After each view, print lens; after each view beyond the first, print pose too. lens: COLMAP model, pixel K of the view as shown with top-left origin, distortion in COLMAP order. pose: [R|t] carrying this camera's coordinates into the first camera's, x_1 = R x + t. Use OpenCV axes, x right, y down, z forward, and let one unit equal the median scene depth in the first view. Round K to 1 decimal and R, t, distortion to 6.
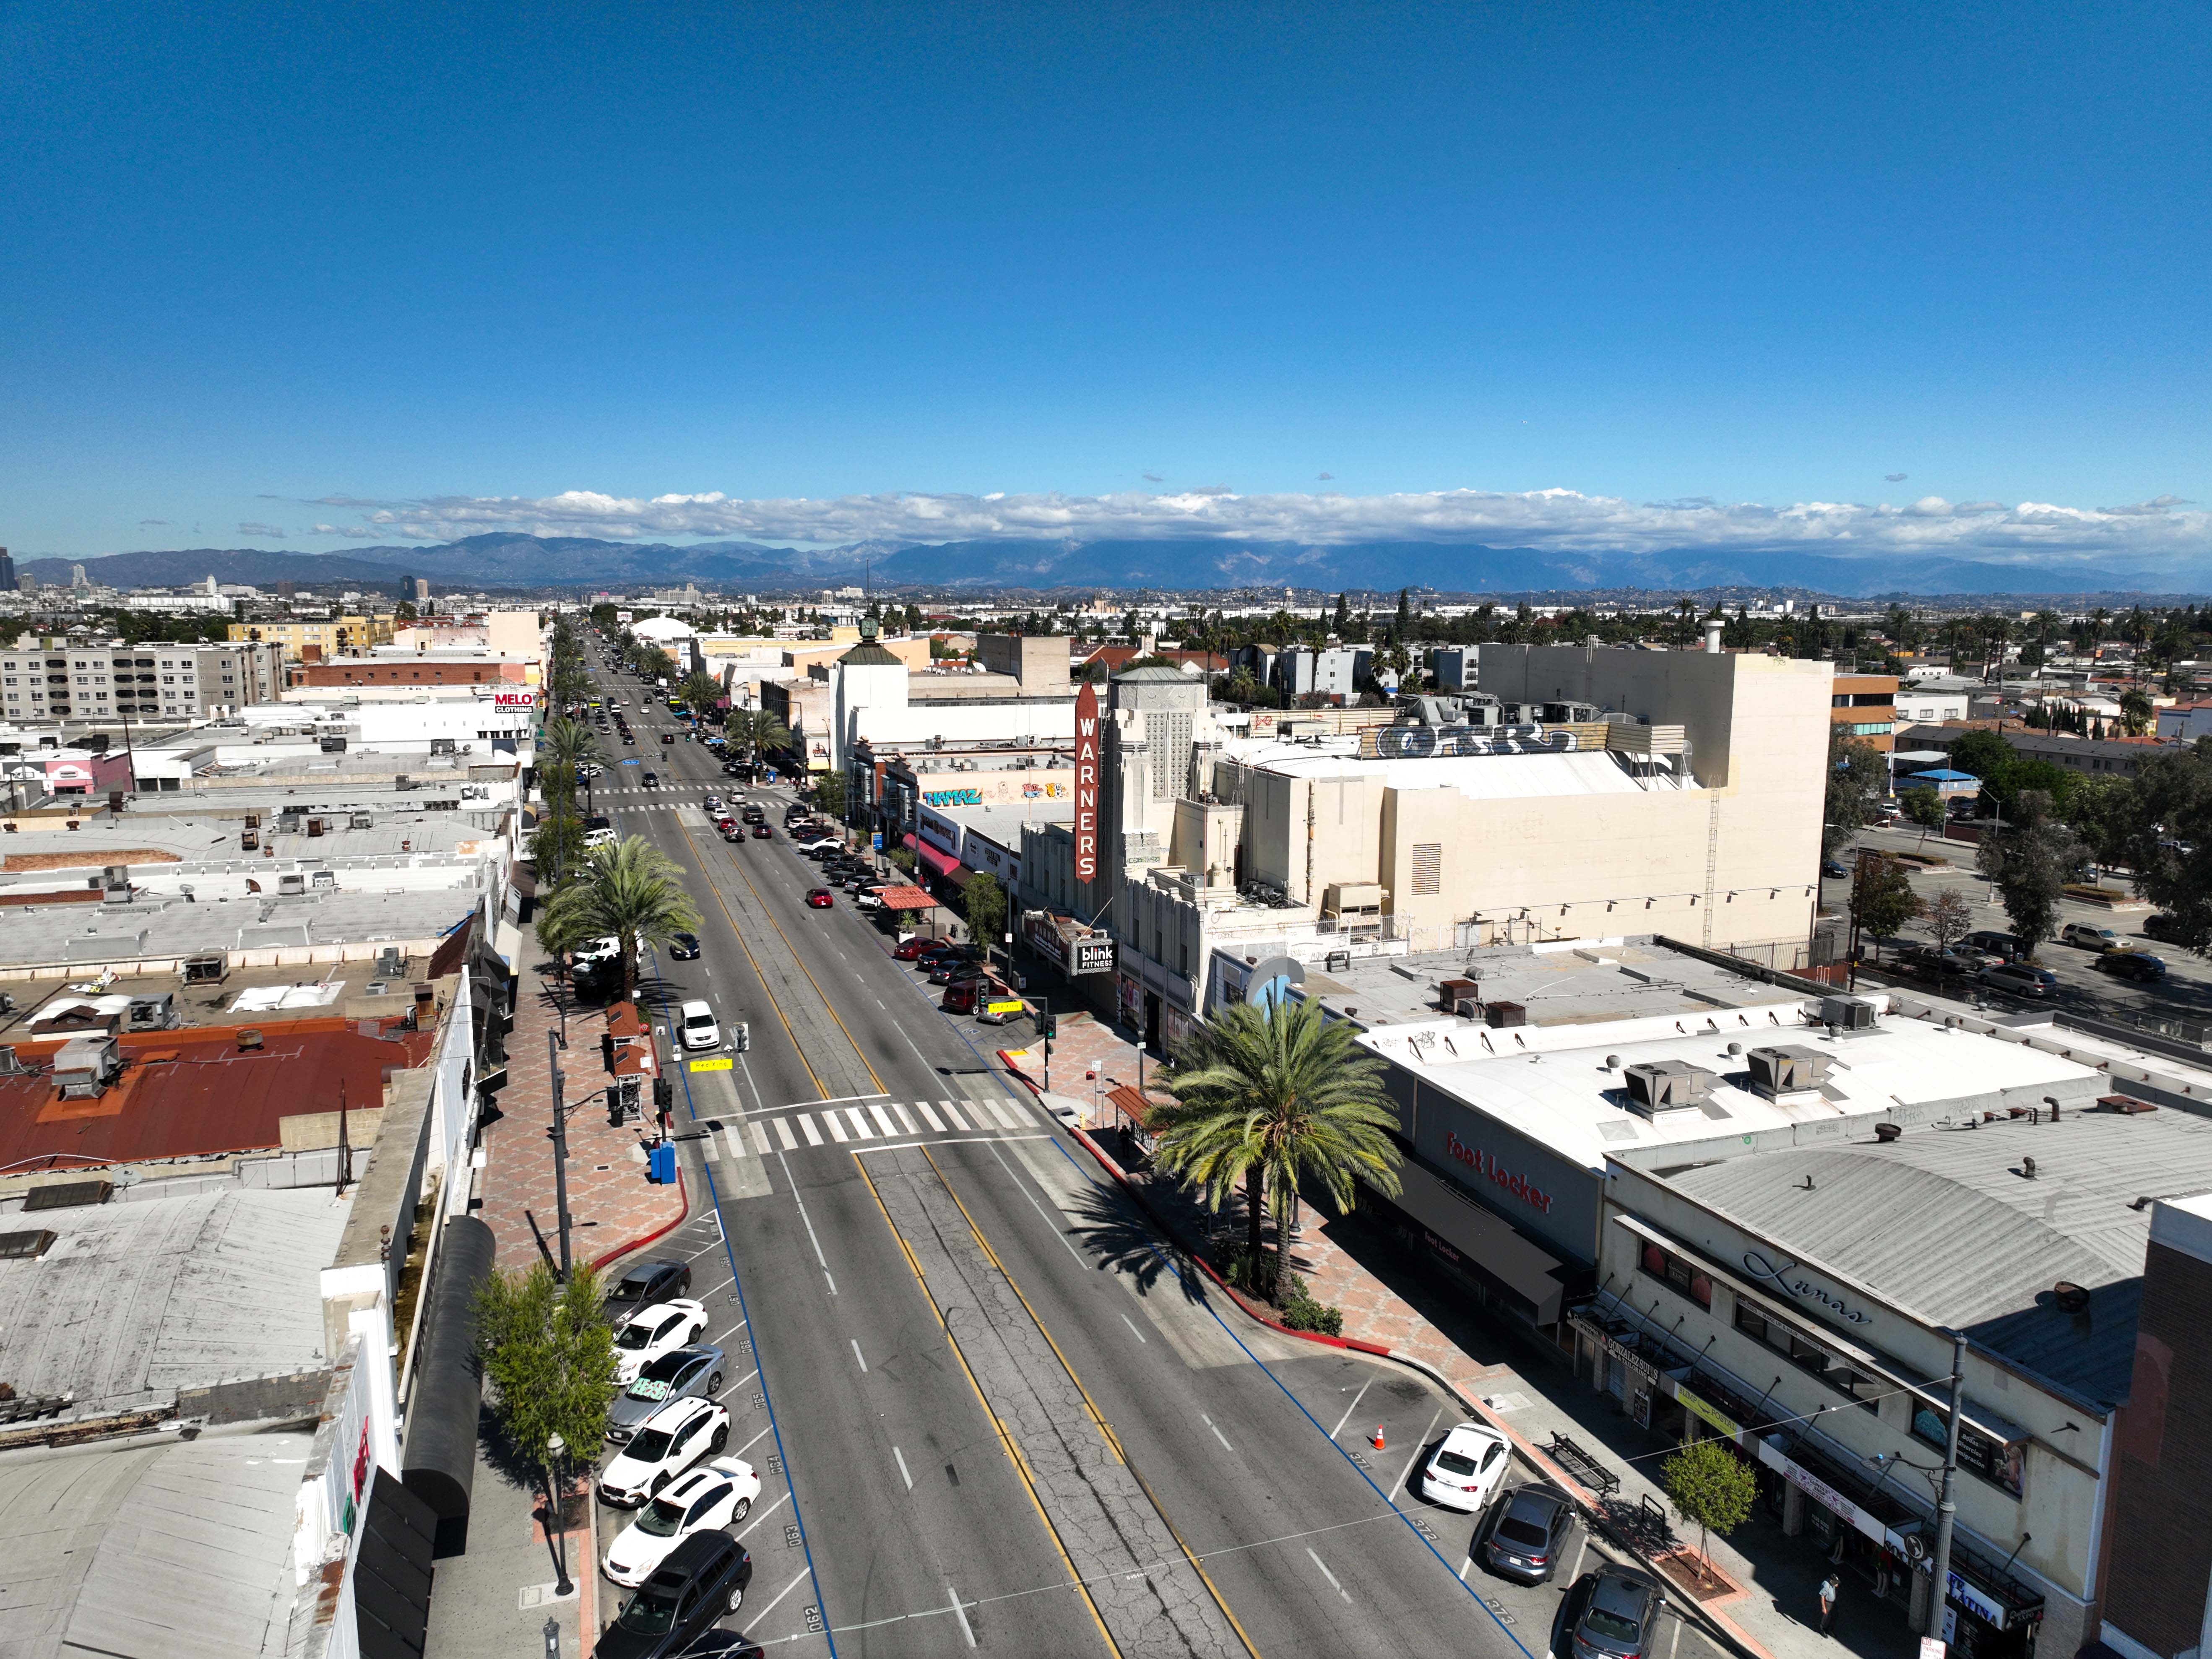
lens RADIAL K [[1494.3, 0, 1099.0], [0, 1494.3, 833.6], [0, 0, 1]] dist [0.029895, 0.000170]
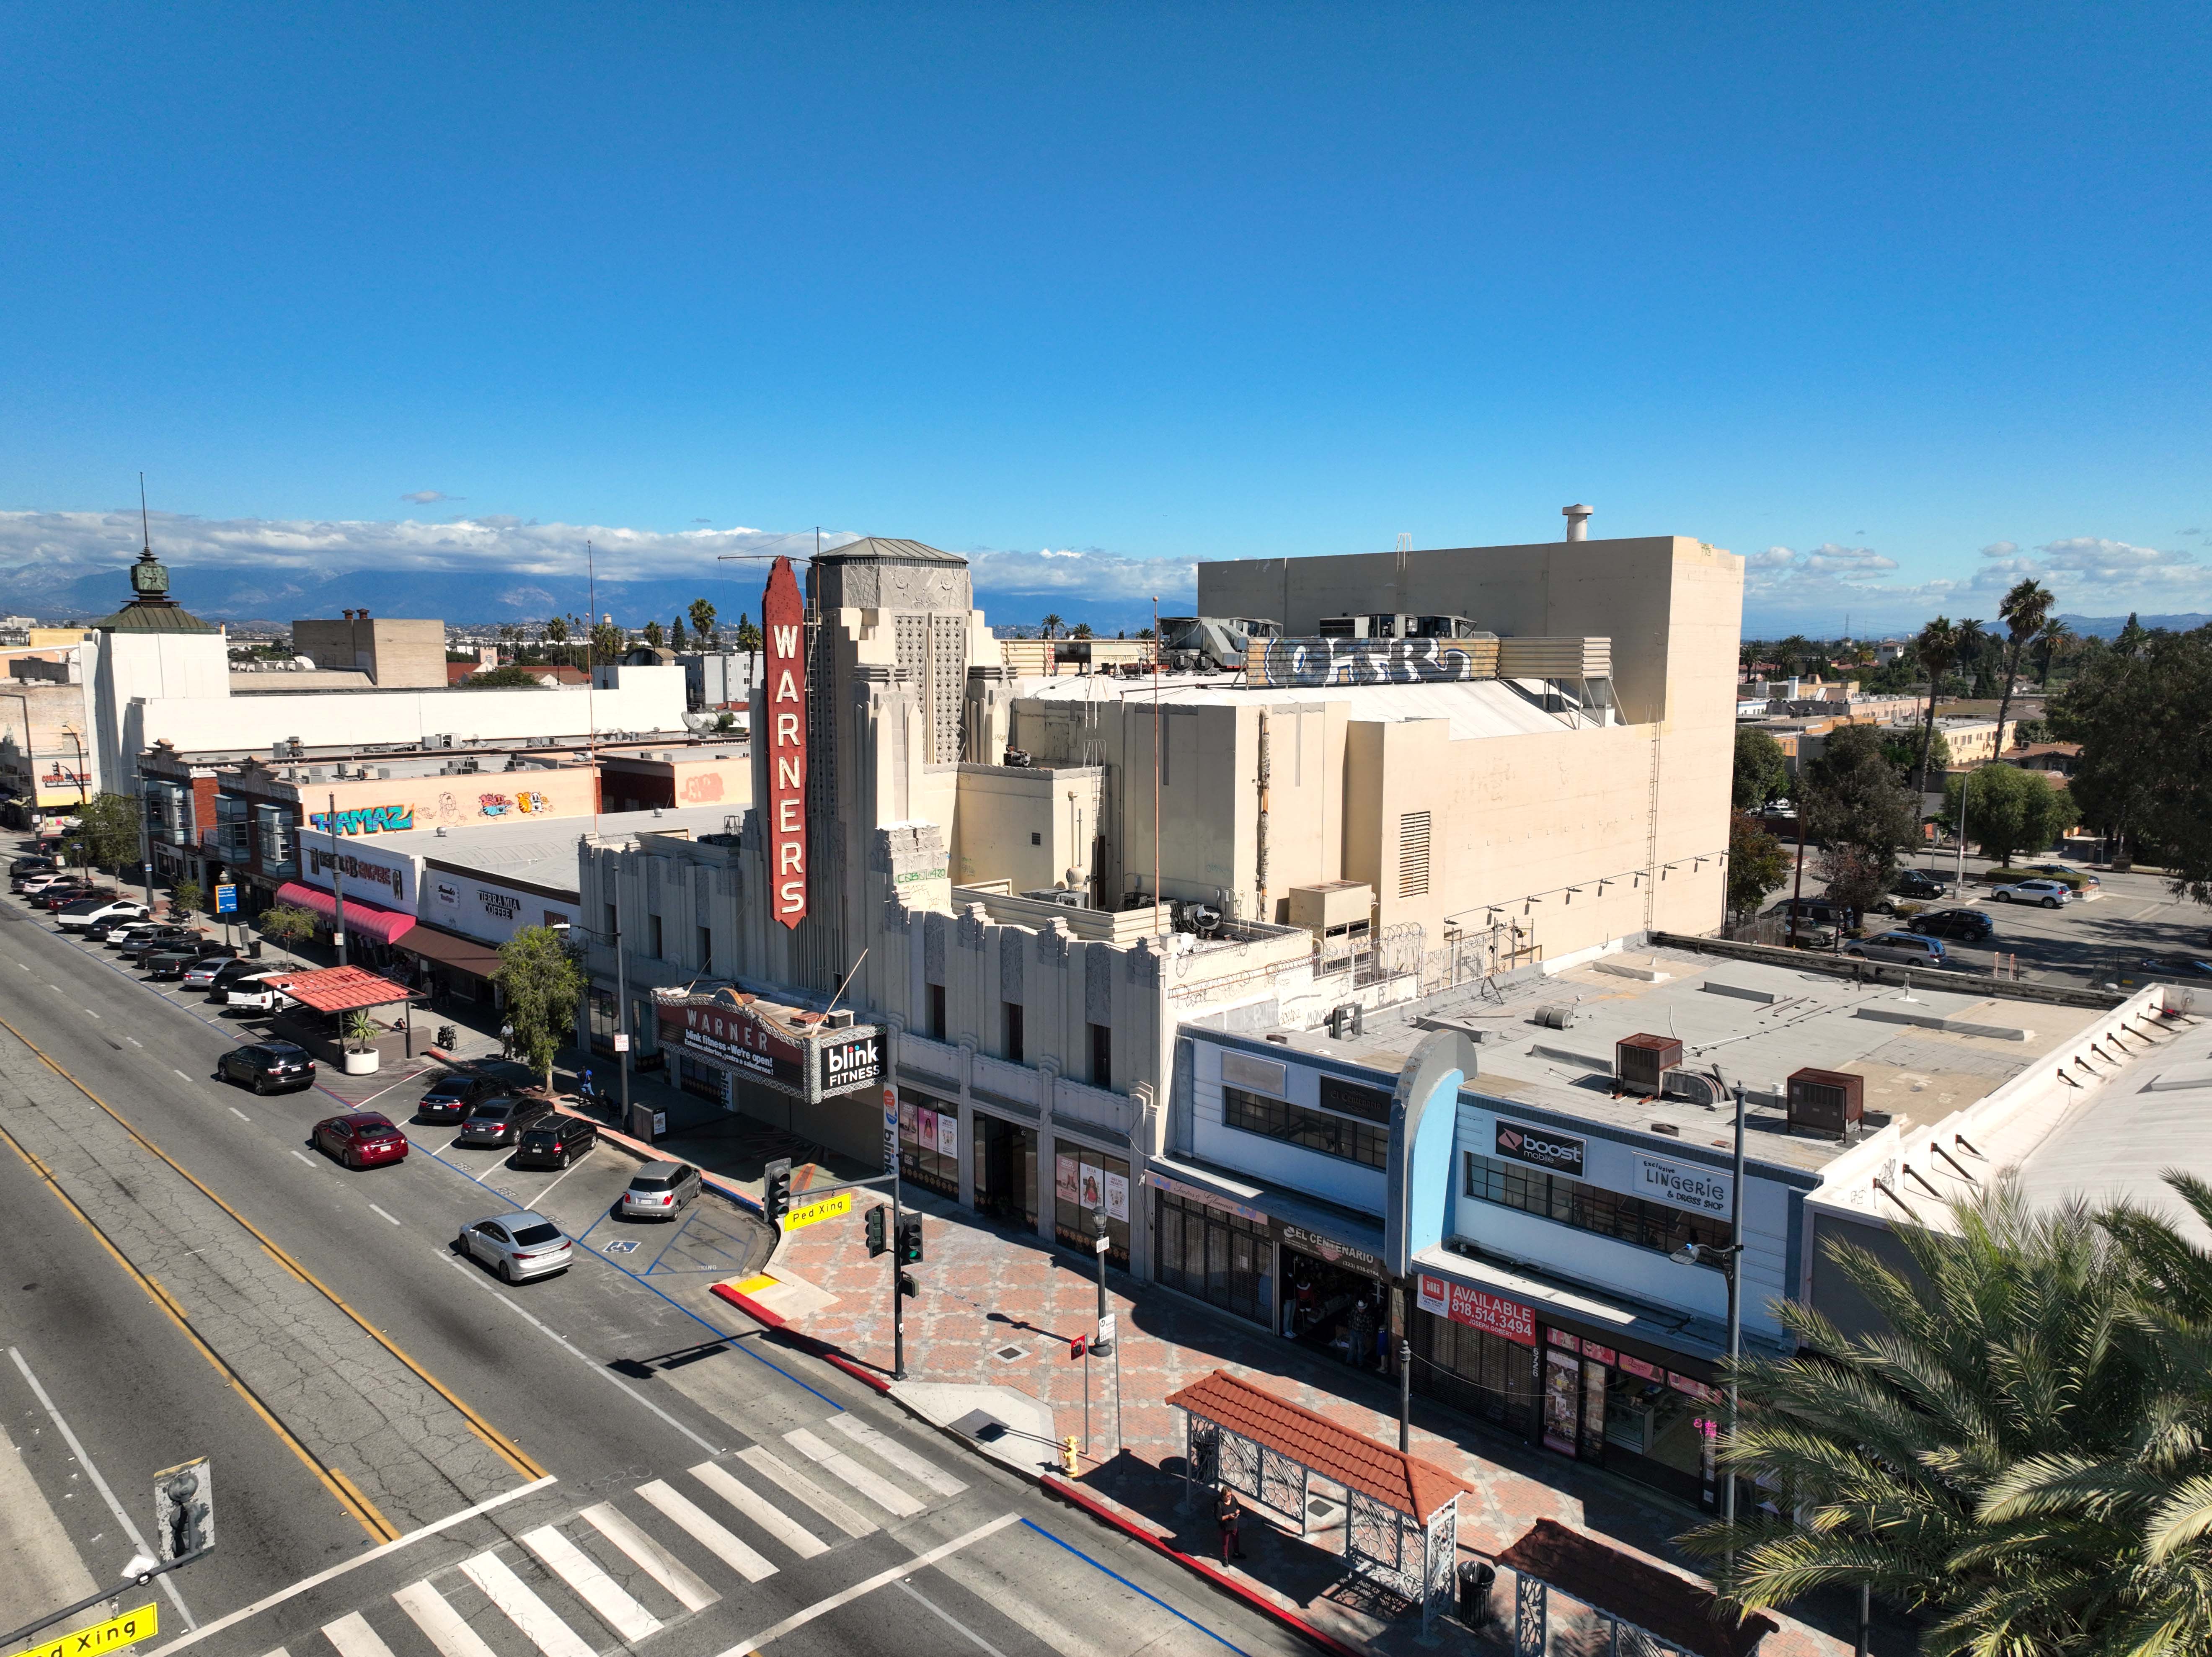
lens RADIAL K [[1494.2, 0, 1115.7], [0, 1494.2, 826.3], [0, 0, 1]] dist [0.029895, 0.000170]
pose [[0.897430, -0.055707, 0.437626, -0.143718], [0.067242, 0.997677, -0.010893, 0.010006], [-0.436003, 0.039202, 0.899091, 0.464289]]
